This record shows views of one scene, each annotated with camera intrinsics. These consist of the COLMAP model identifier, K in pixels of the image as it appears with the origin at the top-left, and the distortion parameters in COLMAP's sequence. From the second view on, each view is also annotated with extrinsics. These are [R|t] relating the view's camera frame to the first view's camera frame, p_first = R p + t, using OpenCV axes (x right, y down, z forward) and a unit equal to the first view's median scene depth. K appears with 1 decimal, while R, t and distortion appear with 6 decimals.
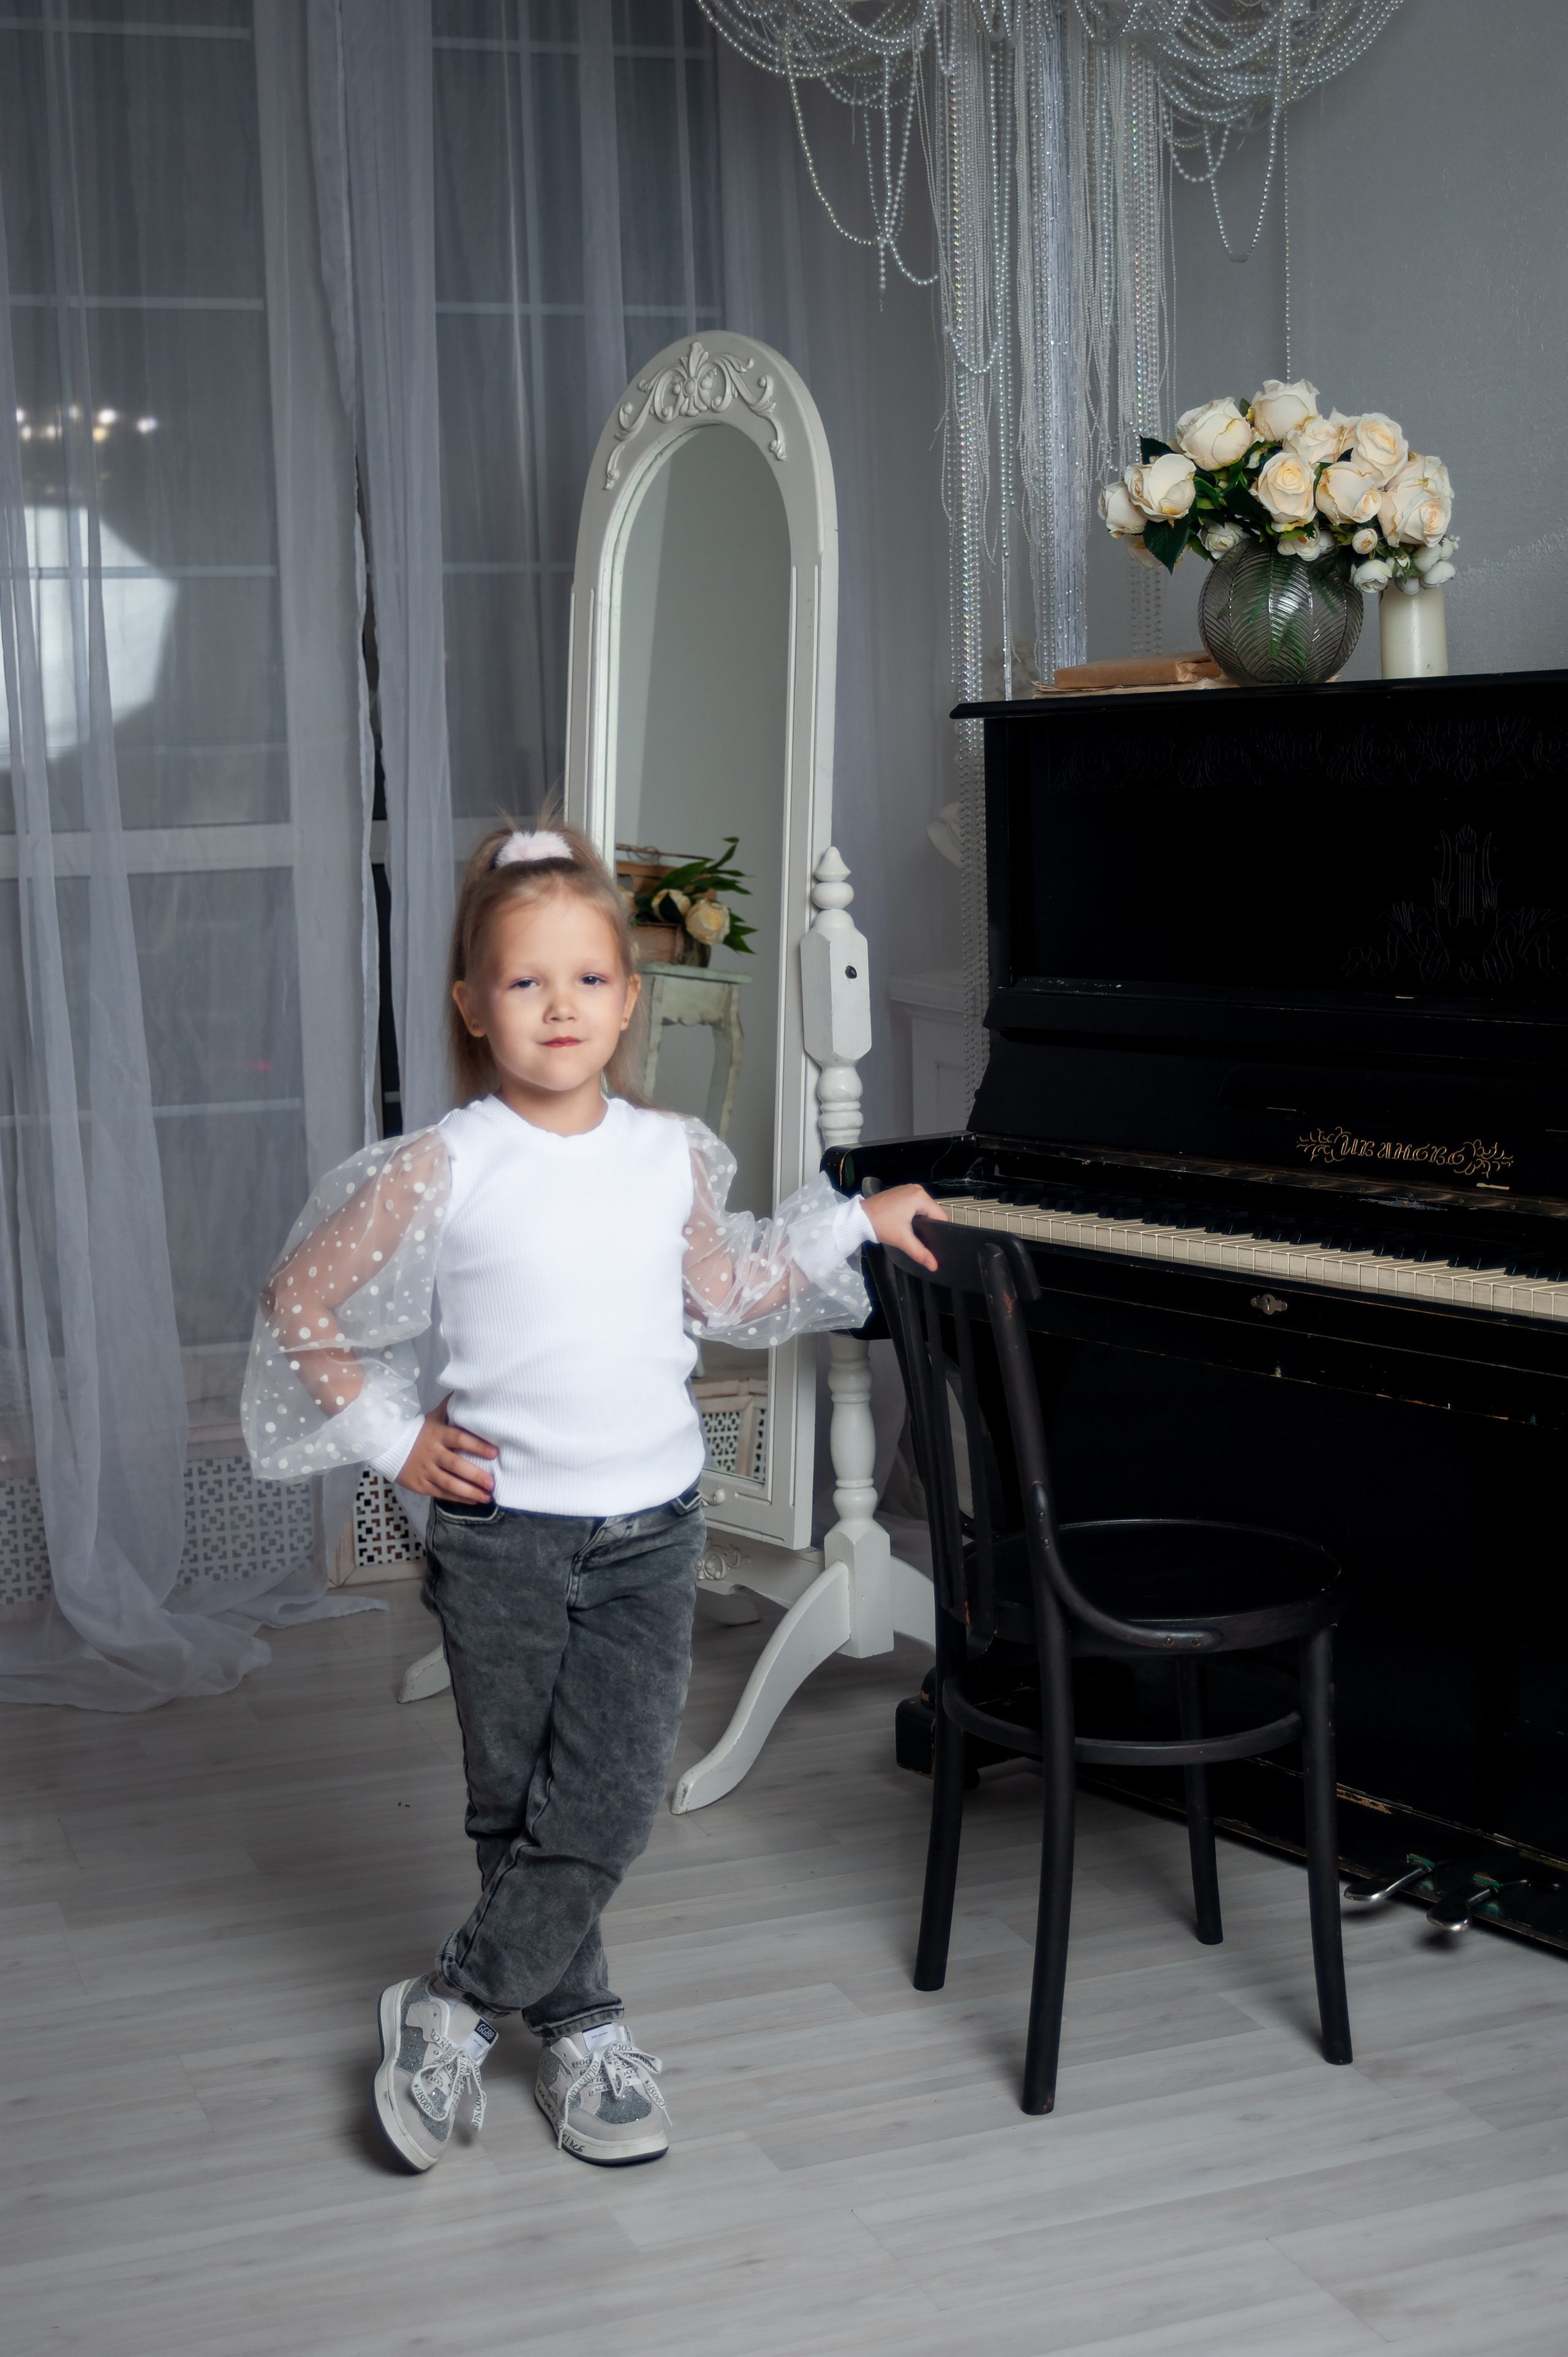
lens RADIAL K [[3475.9, 0, 777.8], [0, 3475.9, 1179.5], [0, 0, 1]] dist [-0.085164, 0.000000]
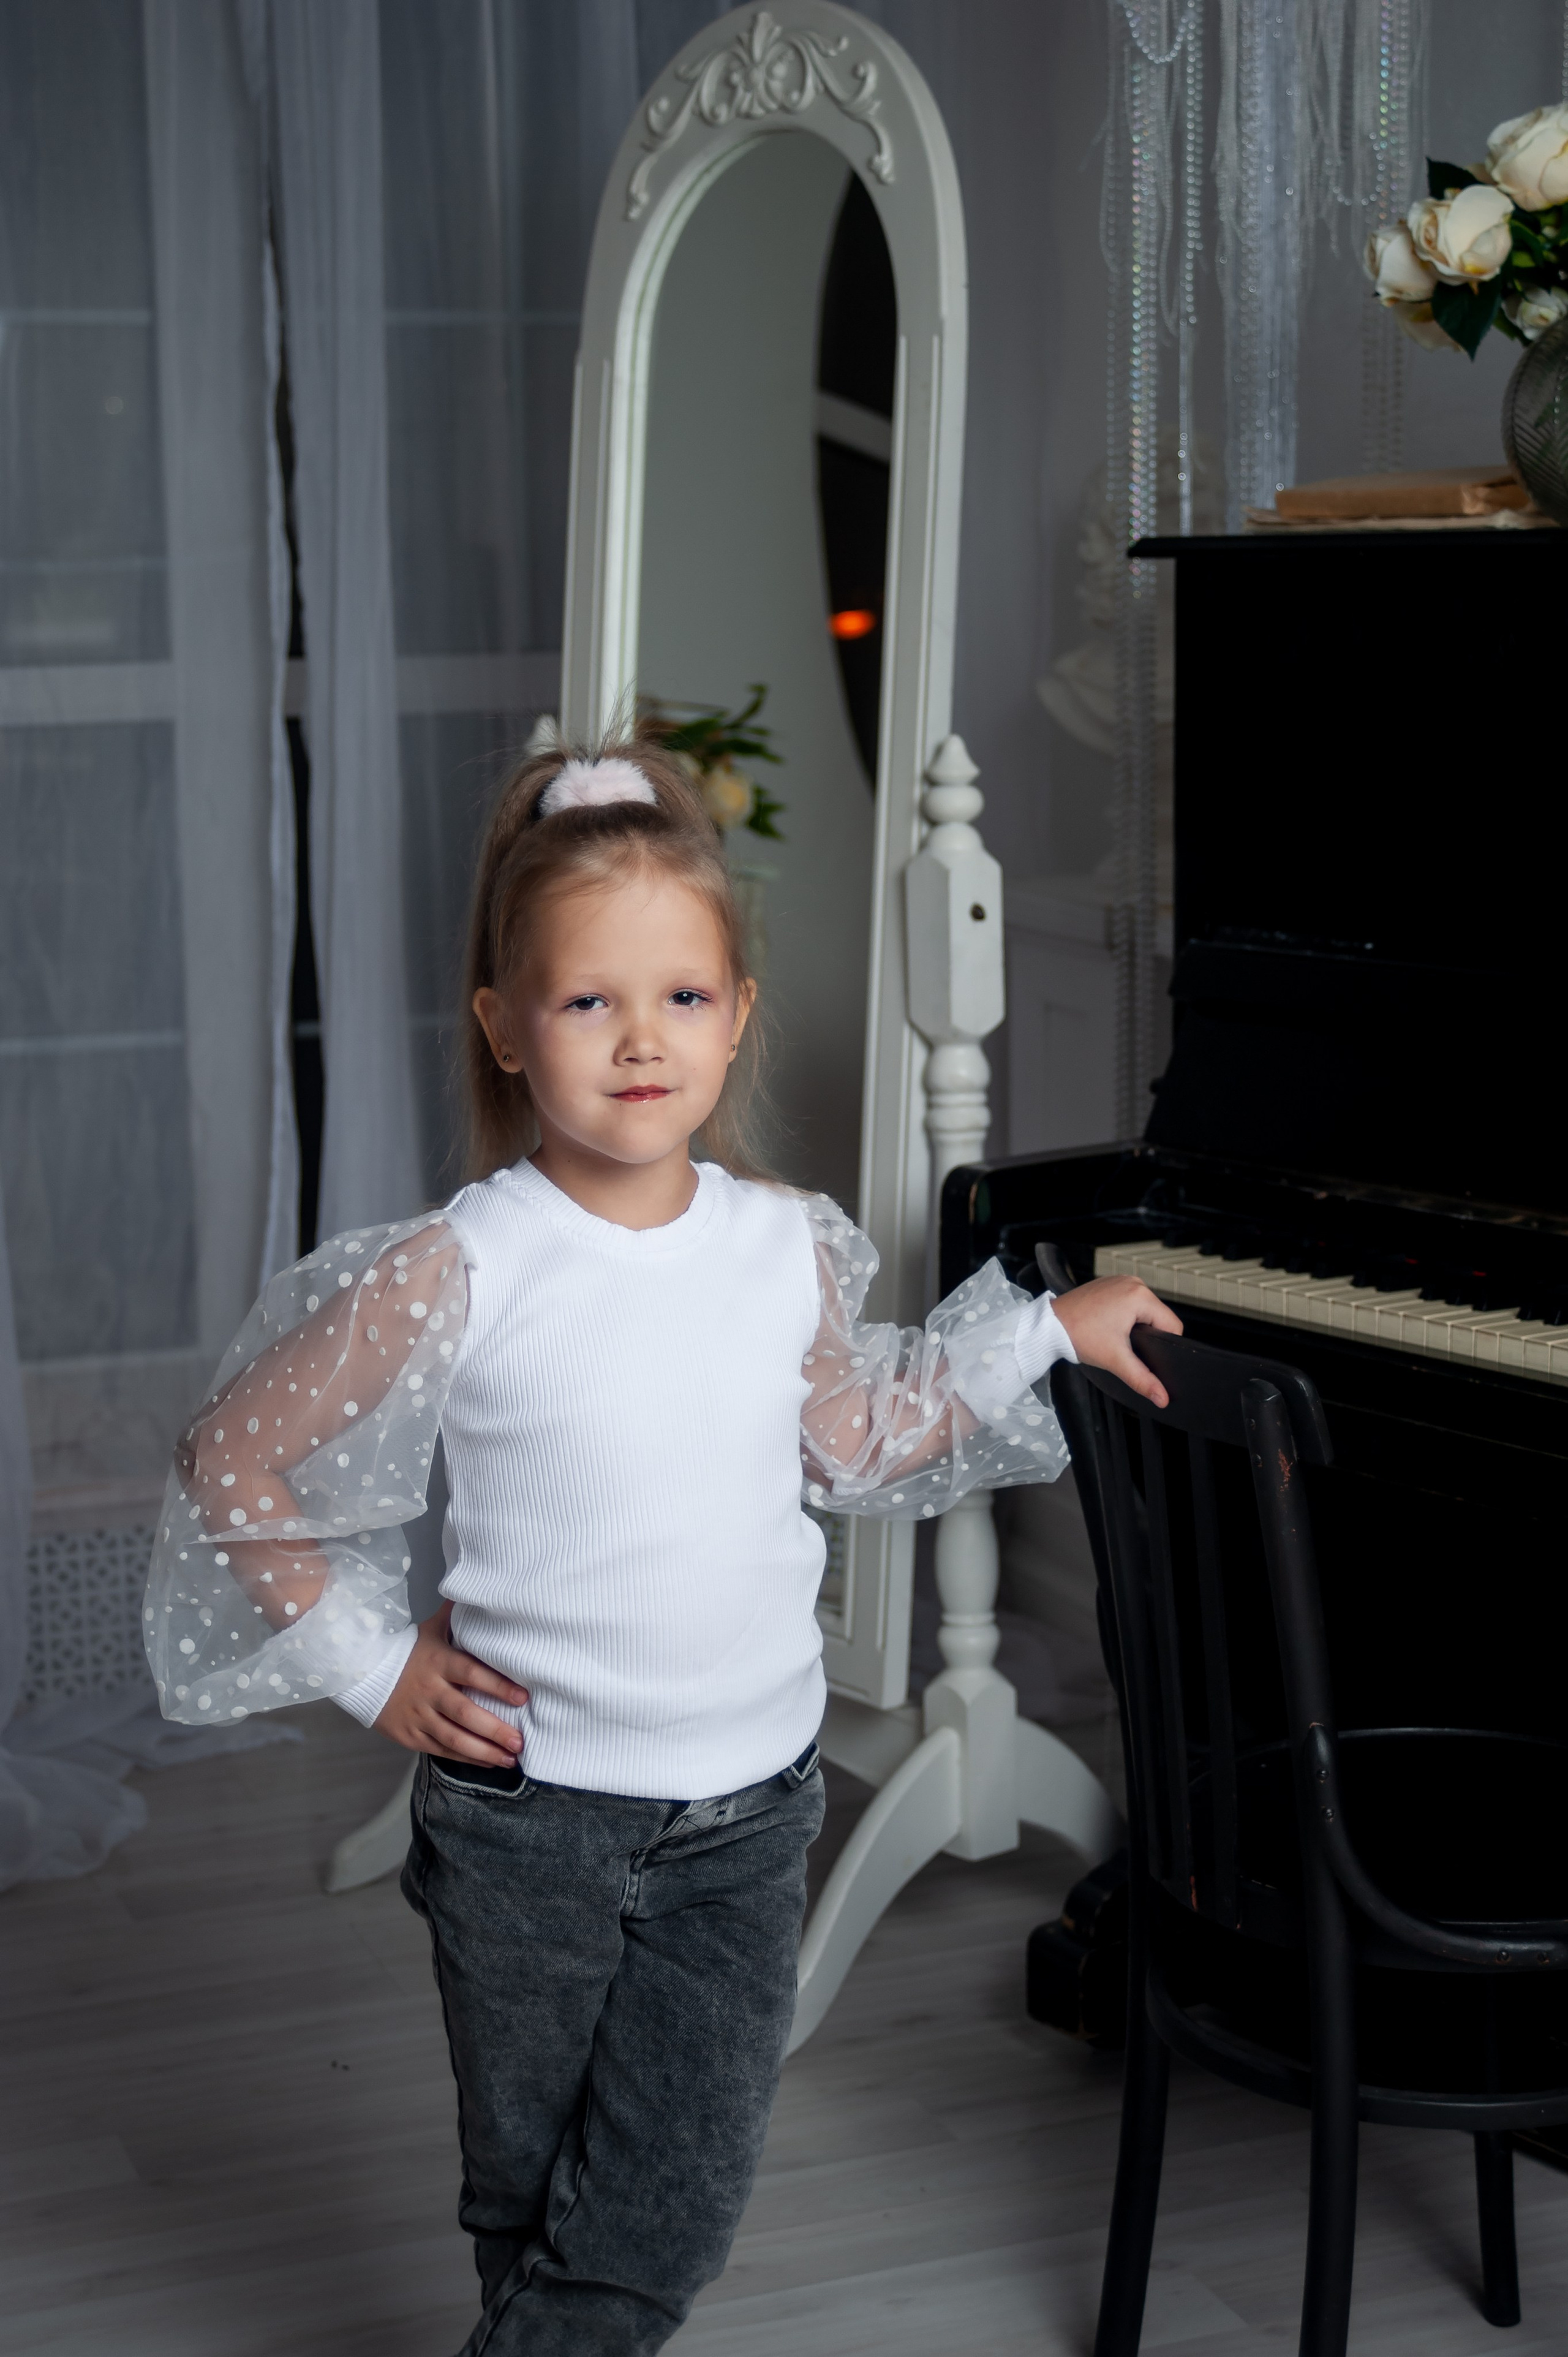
lens RADIAL K [[3974.3, 0, 797.4], [0, 3974.3, 1158.9], [0, 0, 1]] dist [-0.000534, 0.000000]
pose [[0.999547, 0.010818, 0.028083, -0.038178], [-0.011913, 0.999163, 0.039133, -0.040541], [-0.027636, -0.039450, 0.998839, 0.183388]]
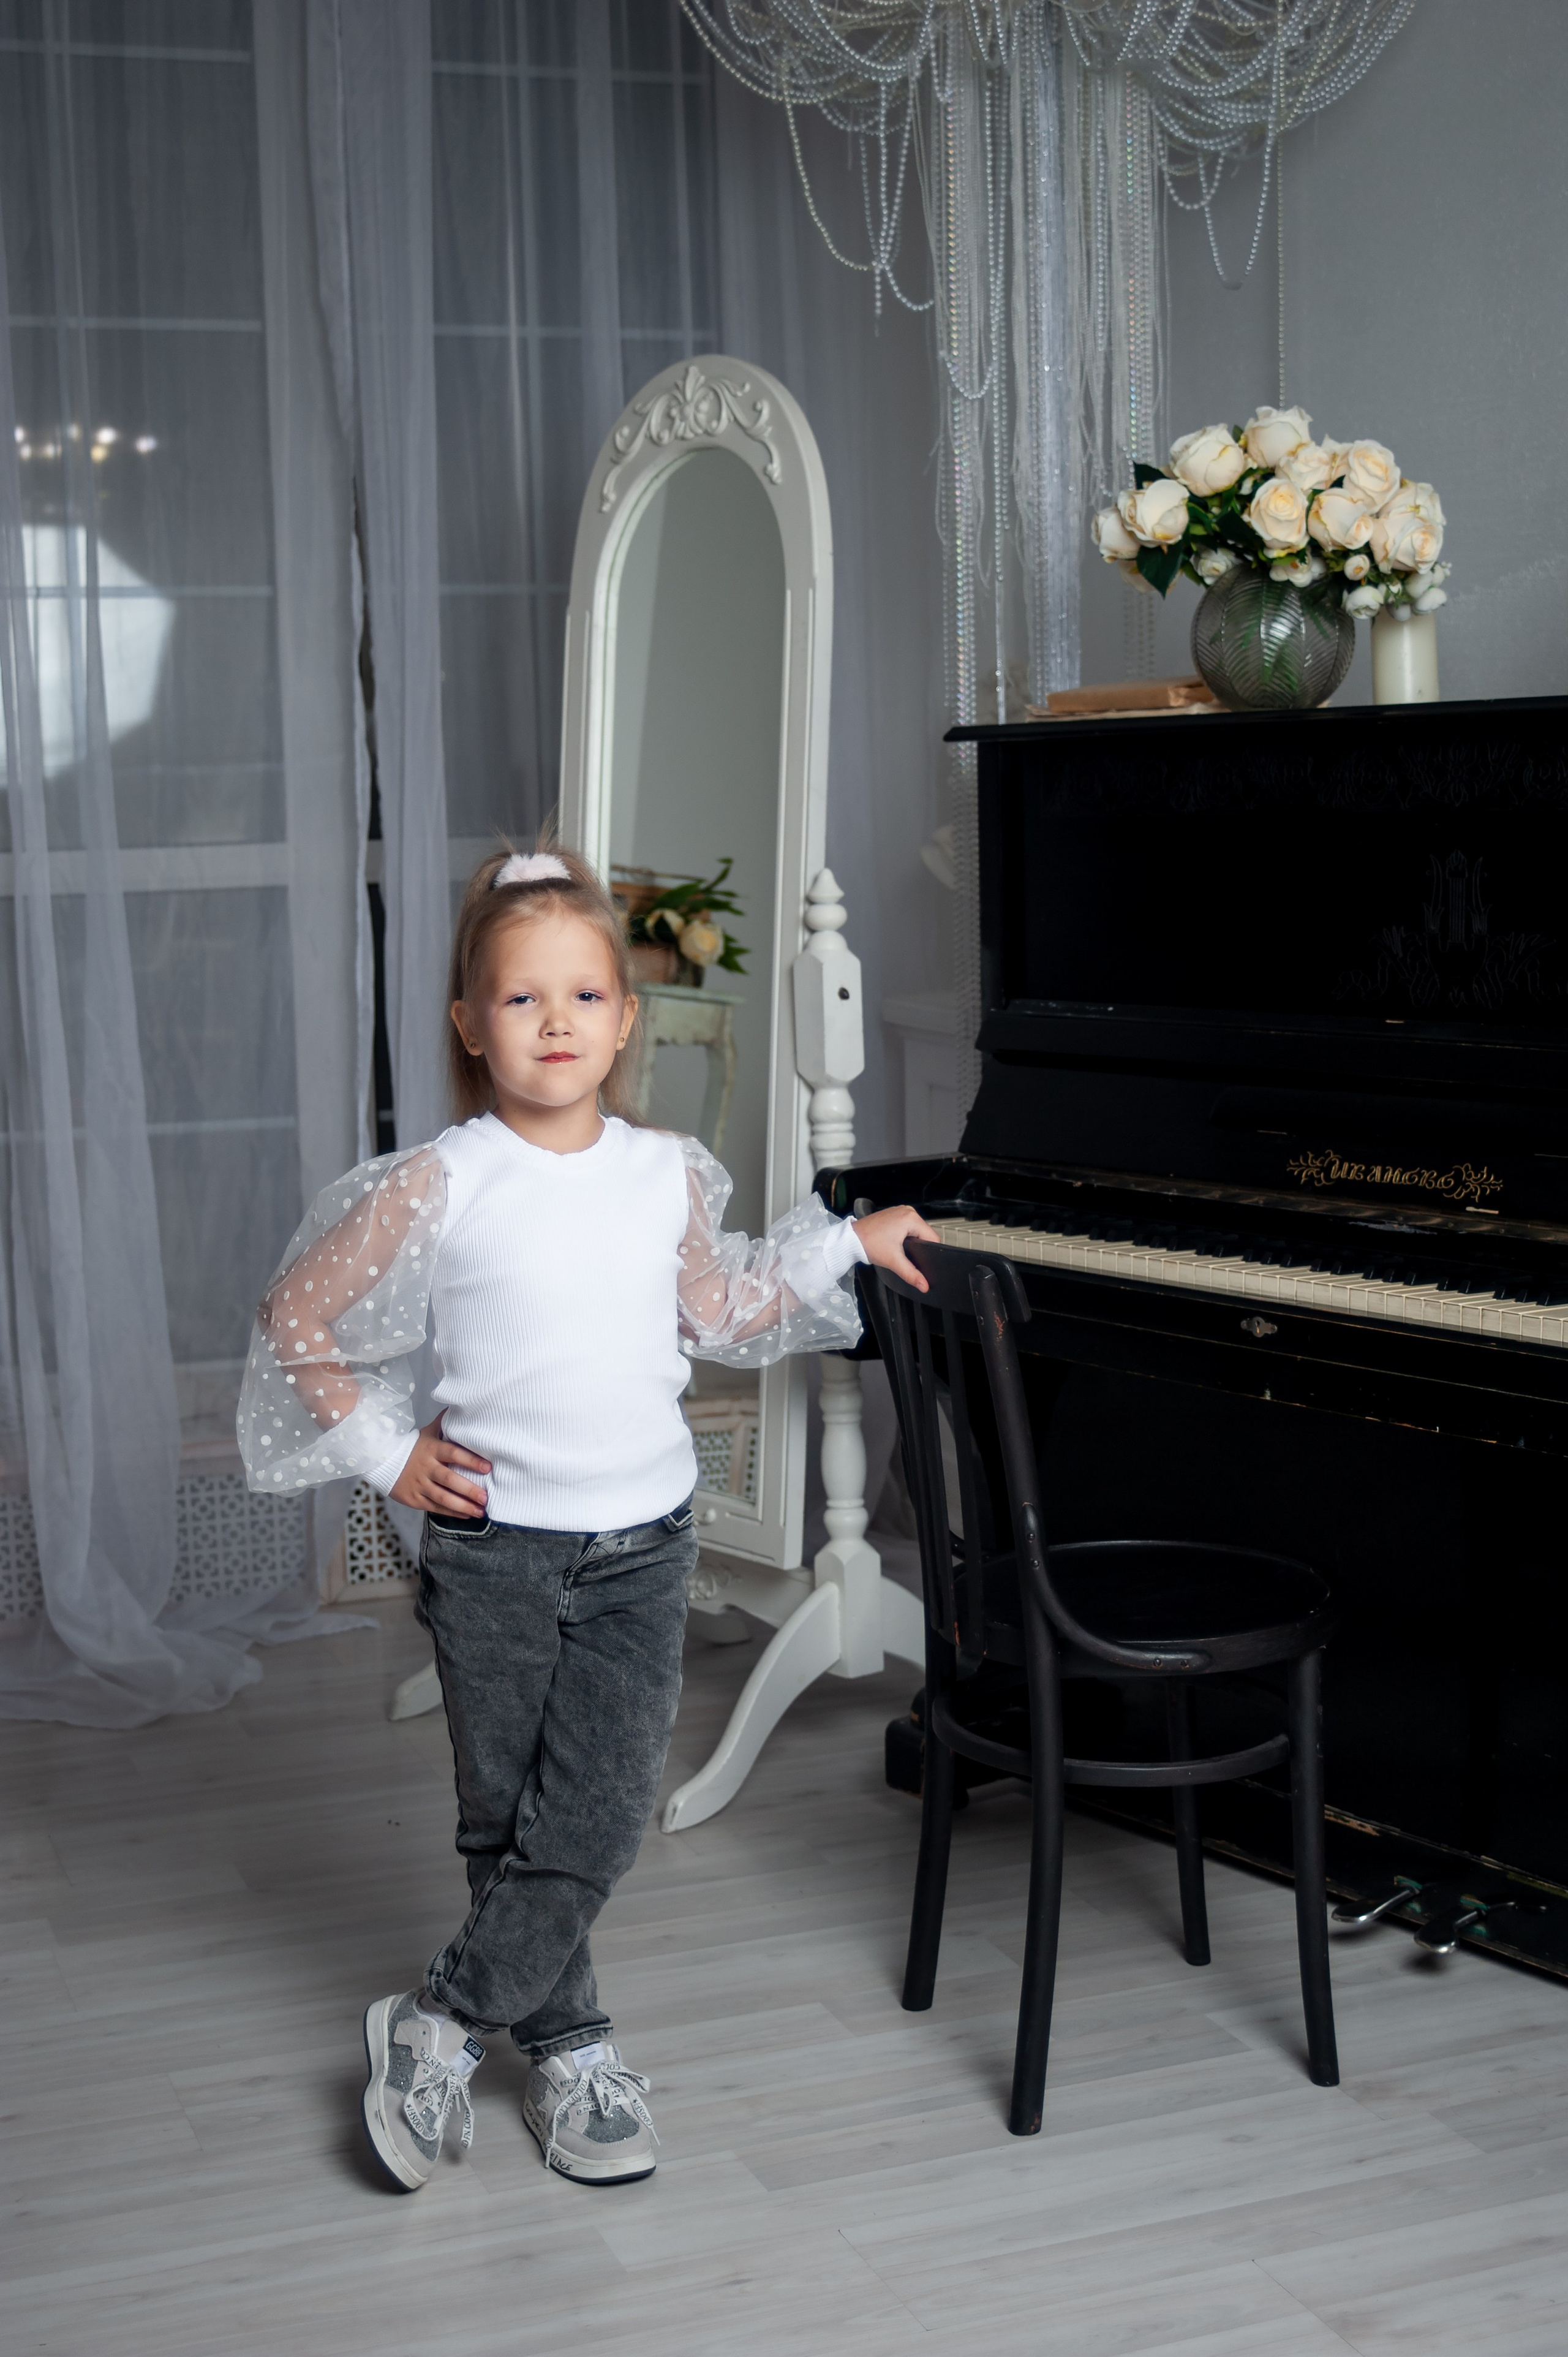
lens RADIAL K [[3475.9, 0, 775.3], [0, 3475.9, 1181.0], [0, 0, 1]] dist [-0.085164, 0.000000]
pose [[0.999988, 0.004717, 0.001445, 0.000090], [-0.004708, 0.999972, -0.005770, 0.000326], [-0.001472, 0.005763, 0.999982, -0.003672]]
